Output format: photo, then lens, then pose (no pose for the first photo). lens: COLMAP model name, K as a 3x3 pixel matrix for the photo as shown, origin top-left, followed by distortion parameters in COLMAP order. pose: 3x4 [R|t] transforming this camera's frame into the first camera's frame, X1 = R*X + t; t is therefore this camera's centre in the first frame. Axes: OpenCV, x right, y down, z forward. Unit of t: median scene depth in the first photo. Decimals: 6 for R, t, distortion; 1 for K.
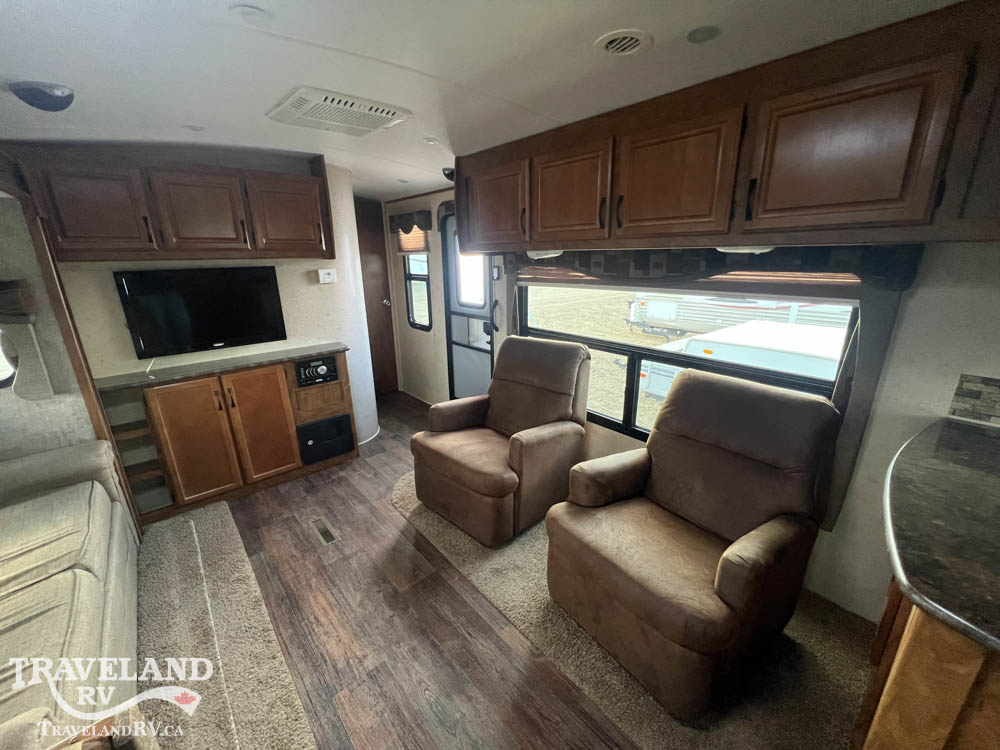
lens RADIAL K [[400.7, 0, 496.1], [0, 400.7, 373.7], [0, 0, 1]] dist [-0.002372, -0.000405]
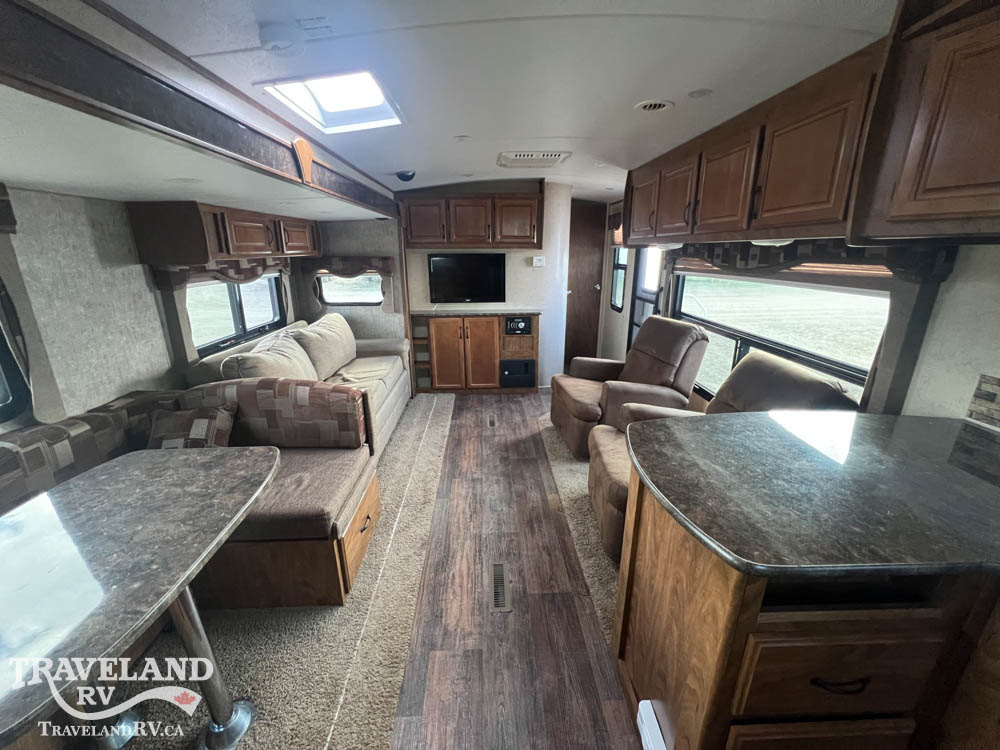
lens RADIAL K [[400.7, 0, 495.2], [0, 400.7, 371.8], [0, 0, 1]] dist [-0.002372, -0.000405]
pose [[0.777594, 0.193378, -0.598291, 0.498194], [-0.187865, 0.979521, 0.072432, 0.086121], [0.600045, 0.056075, 0.797999, -0.270165]]
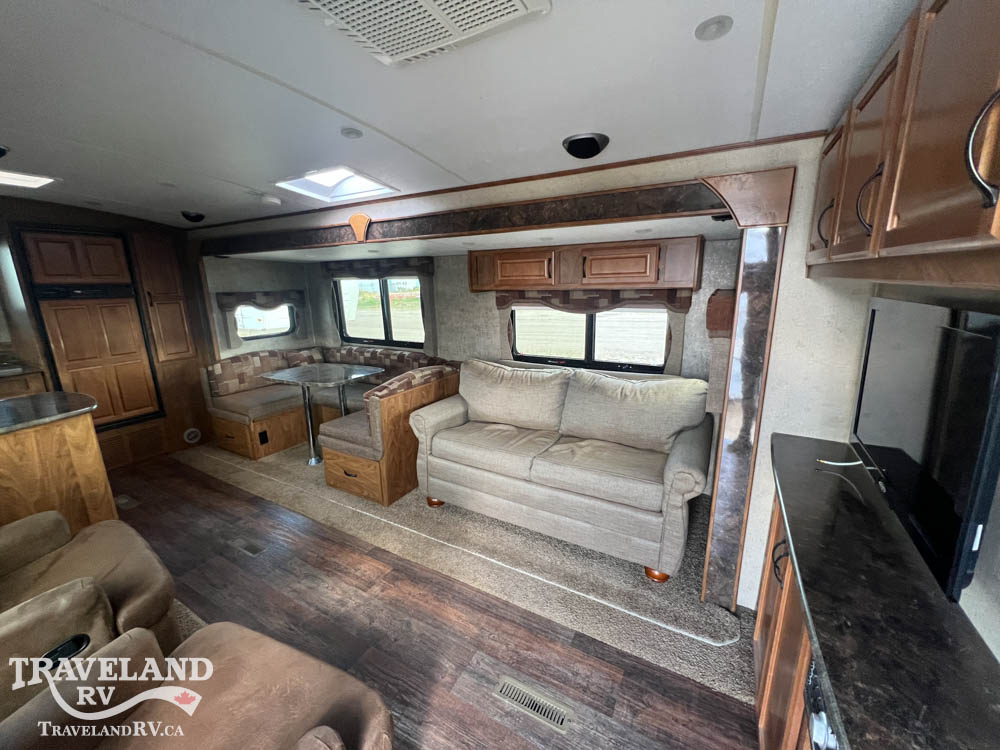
lens RADIAL K [[400.7, 0, 497.4], [0, 400.7, 374.6], [0, 0, 1]] dist [-0.002372, -0.000405]
pose [[-0.939715, 0.108656, -0.324236, -0.232152], [-0.069299, 0.867991, 0.491721, -0.381379], [0.334863, 0.484547, -0.808134, 1.267967]]
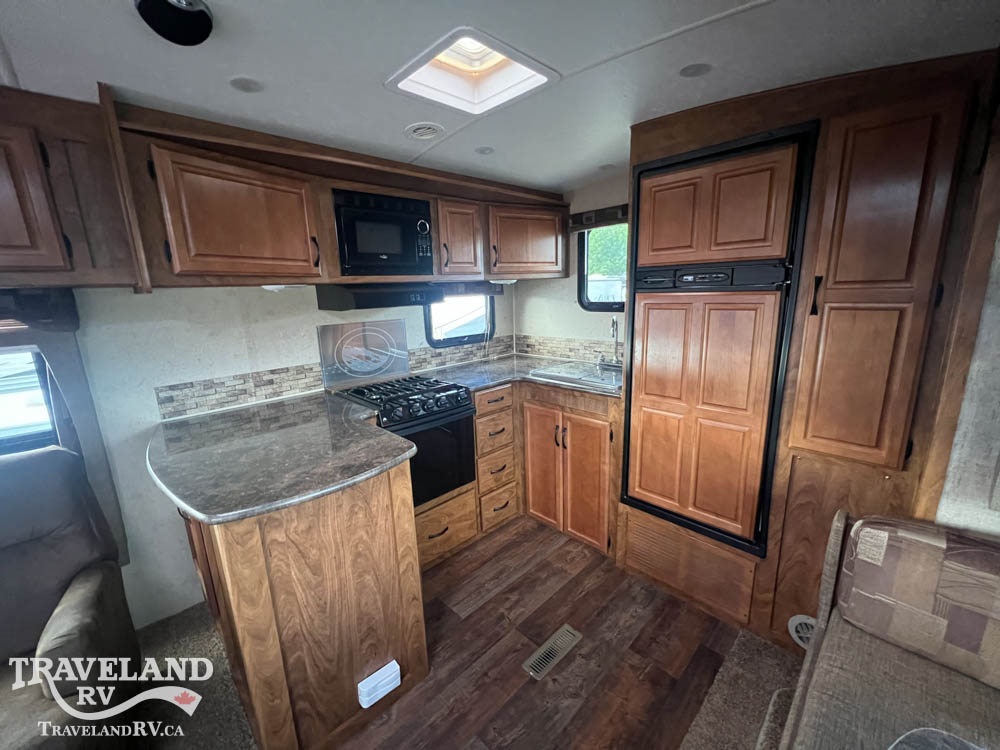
lens RADIAL K [[400.7, 0, 498.1], [0, 400.7, 375.8], [0, 0, 1]] dist [-0.002372, -0.000405]
pose [[-0.059732, -0.195976, 0.978788, -0.094924], [0.324672, 0.923410, 0.204702, 0.036904], [-0.943939, 0.330012, 0.008471, -0.044151]]
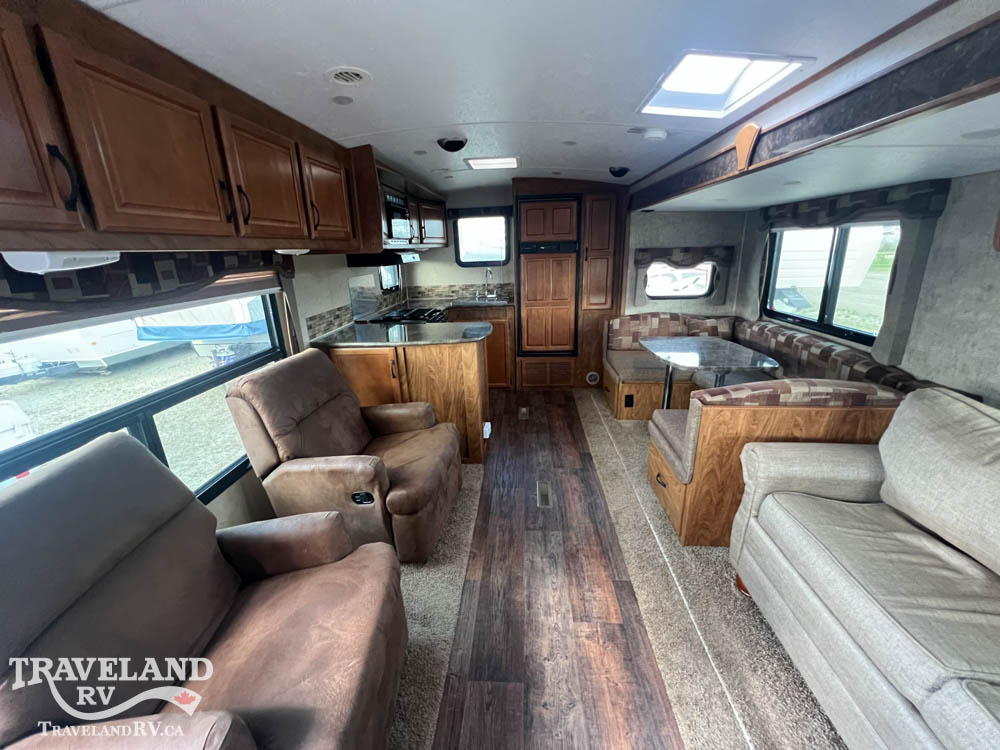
lens RADIAL K [[400.2, 0, 494.1], [0, 400.2, 374.4], [0, 0, 1]] dist [-0.002777, 0.000625]
pose [[-0.707275, -0.173387, 0.685346, -0.513937], [0.249604, 0.845770, 0.471563, -0.273517], [-0.661408, 0.504590, -0.554913, 0.962136]]
